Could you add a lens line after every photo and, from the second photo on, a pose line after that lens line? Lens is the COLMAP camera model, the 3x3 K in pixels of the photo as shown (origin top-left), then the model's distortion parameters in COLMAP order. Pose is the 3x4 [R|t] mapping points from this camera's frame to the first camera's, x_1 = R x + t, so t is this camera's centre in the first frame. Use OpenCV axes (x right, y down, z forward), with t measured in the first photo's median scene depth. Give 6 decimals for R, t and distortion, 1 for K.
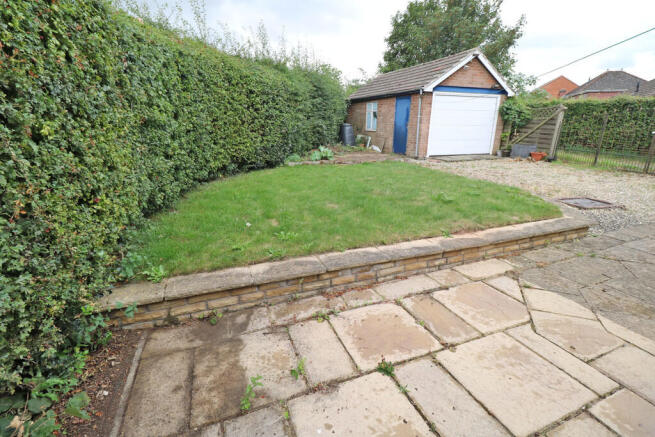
lens RADIAL K [[302.1, 0, 328.1], [0, 302.1, 215.5], [0, 0, 1]] dist [0.002466, -0.015258]
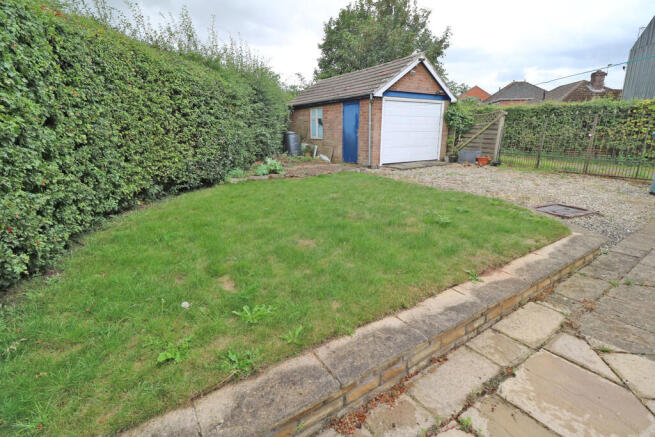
lens RADIAL K [[302.1, 0, 328.1], [0, 302.1, 215.5], [0, 0, 1]] dist [0.002466, -0.015258]
pose [[0.978239, -0.067088, 0.196336, -0.047426], [0.071923, 0.997255, -0.017590, -0.053259], [-0.194617, 0.031328, 0.980379, 0.179969]]
